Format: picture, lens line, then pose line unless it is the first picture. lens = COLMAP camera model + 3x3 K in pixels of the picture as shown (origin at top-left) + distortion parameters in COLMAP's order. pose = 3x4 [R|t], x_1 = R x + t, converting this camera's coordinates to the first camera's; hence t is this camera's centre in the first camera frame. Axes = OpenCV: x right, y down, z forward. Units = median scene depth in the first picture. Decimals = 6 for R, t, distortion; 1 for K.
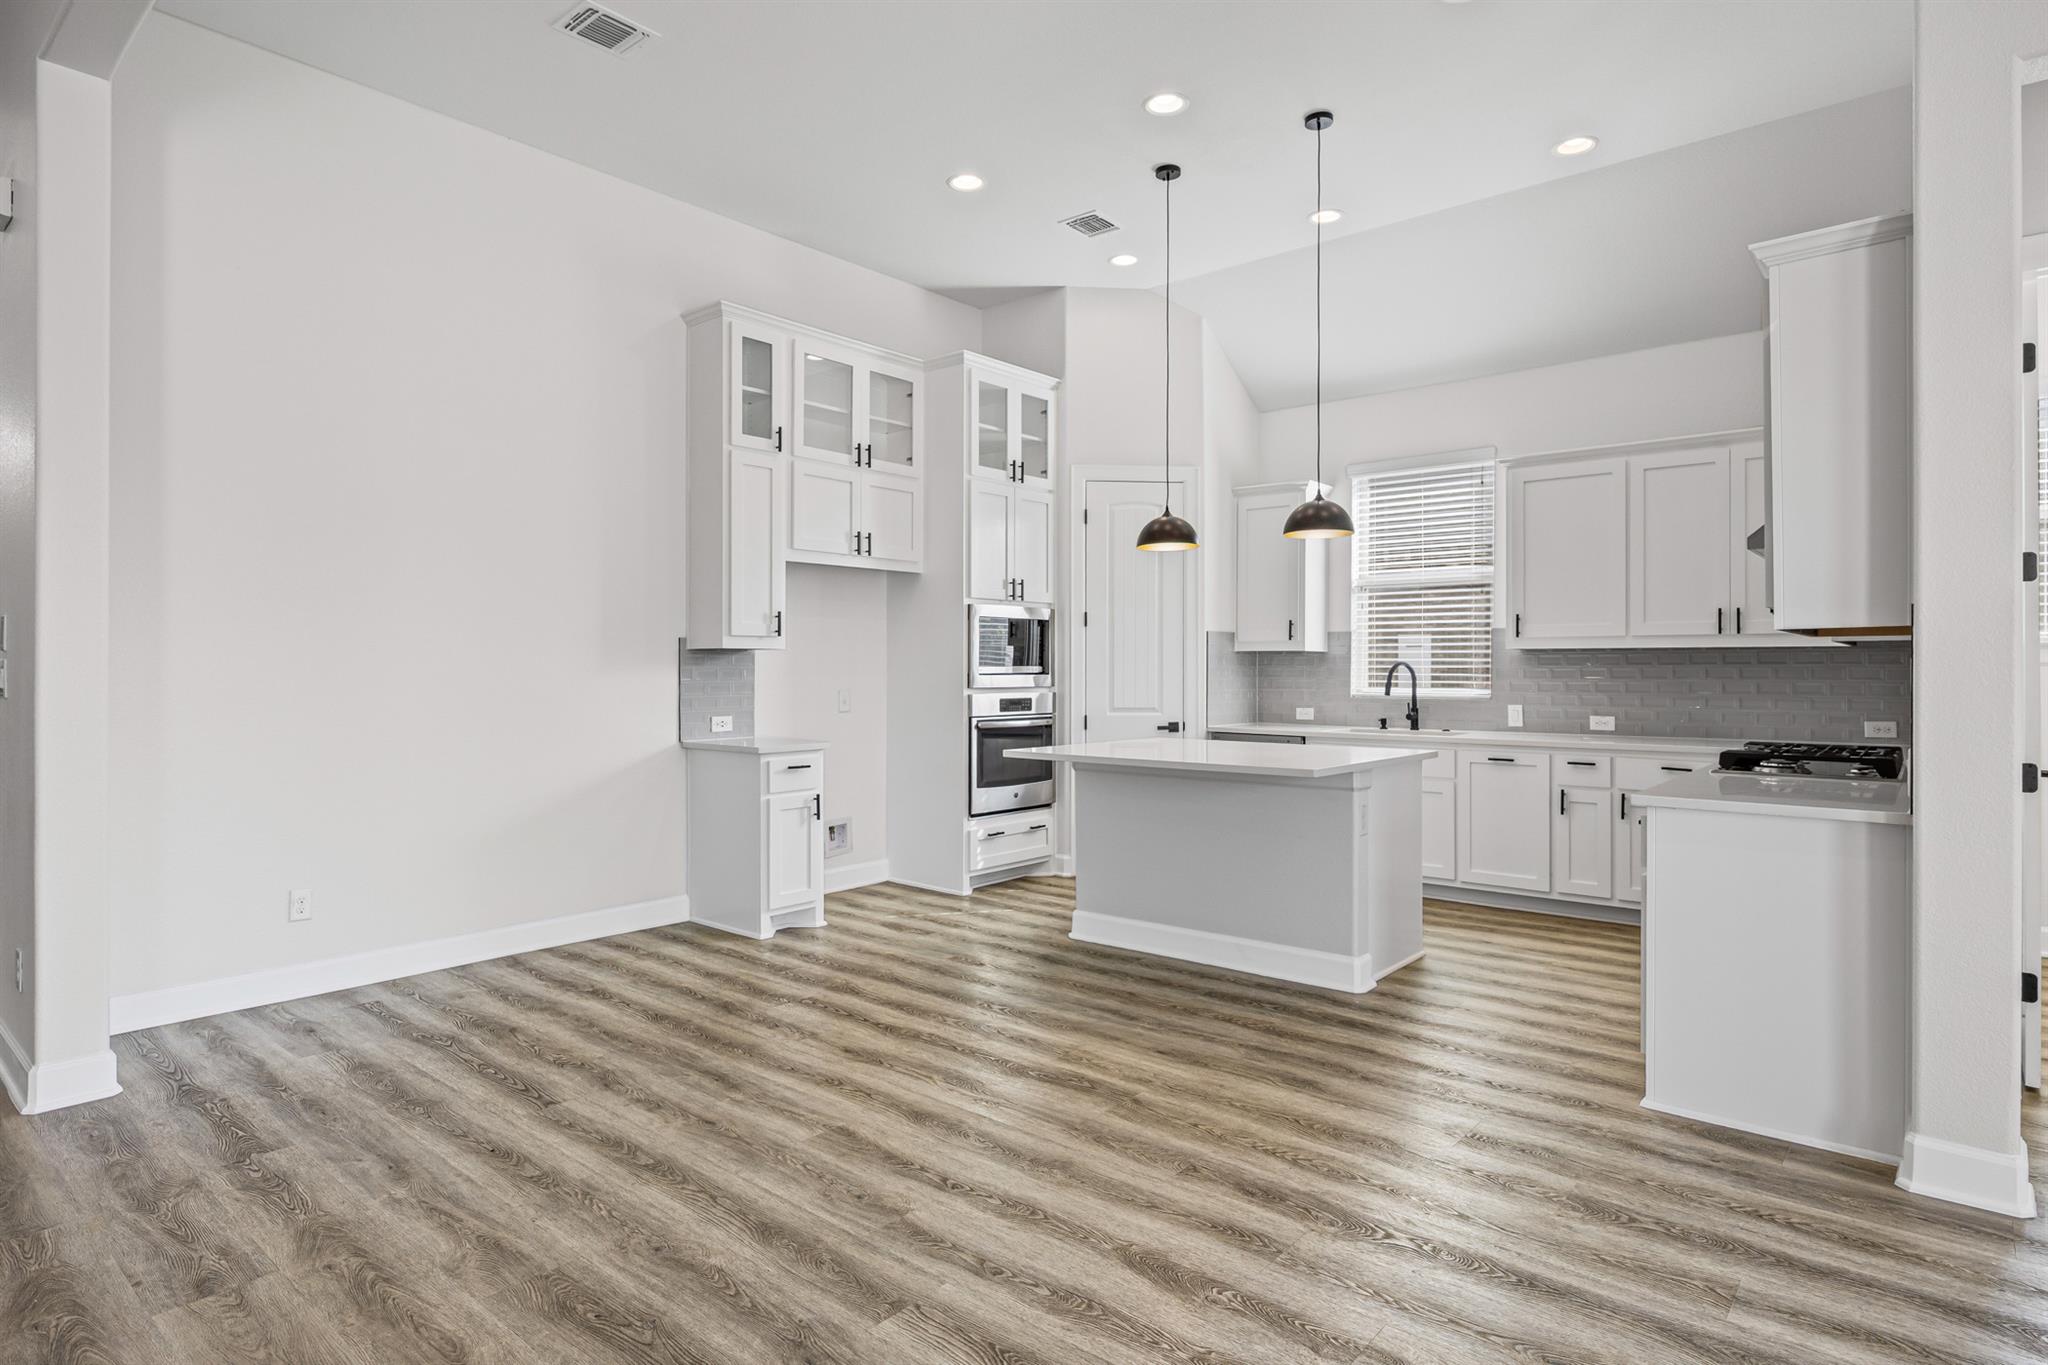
lens RADIAL K [[1081.6, 0, 1009.5], [0, 1081.6, 667.6], [0, 0, 1]] dist [-0.006572, 0.002074]
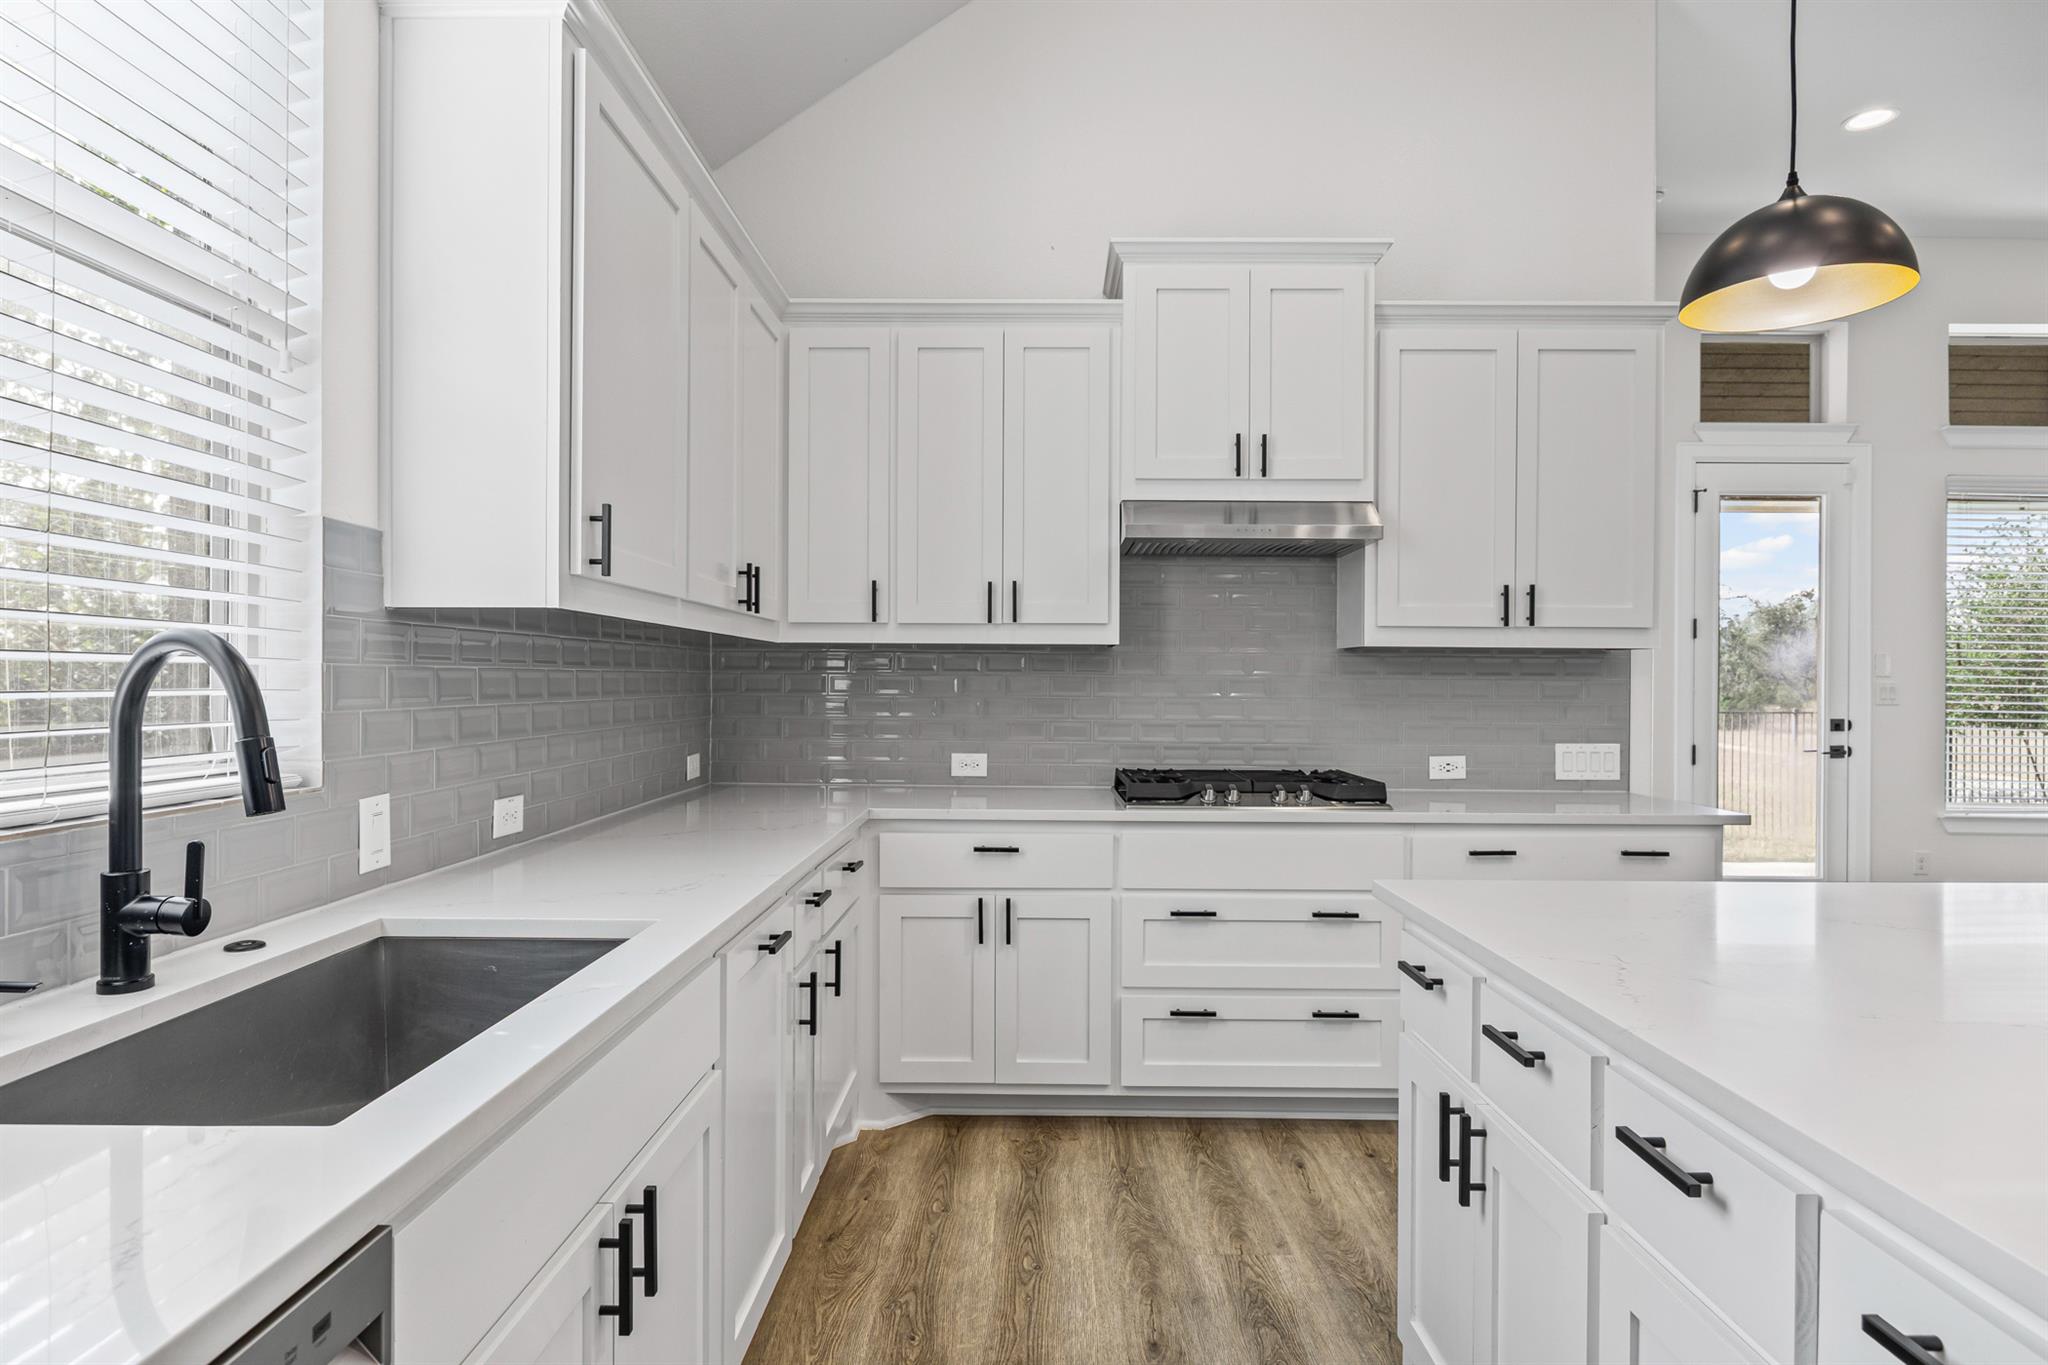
lens RADIAL K [[1081.6, 0, 1023.6], [0, 1081.6, 687.6], [0, 0, 1]] dist [-0.006572, 0.002074]
pose [[-0.645012, -0.009922, 0.764108, 0.129127], [-0.007168, 0.999950, 0.006934, 0.001851], [-0.764139, -0.001005, -0.645051, 1.019543]]
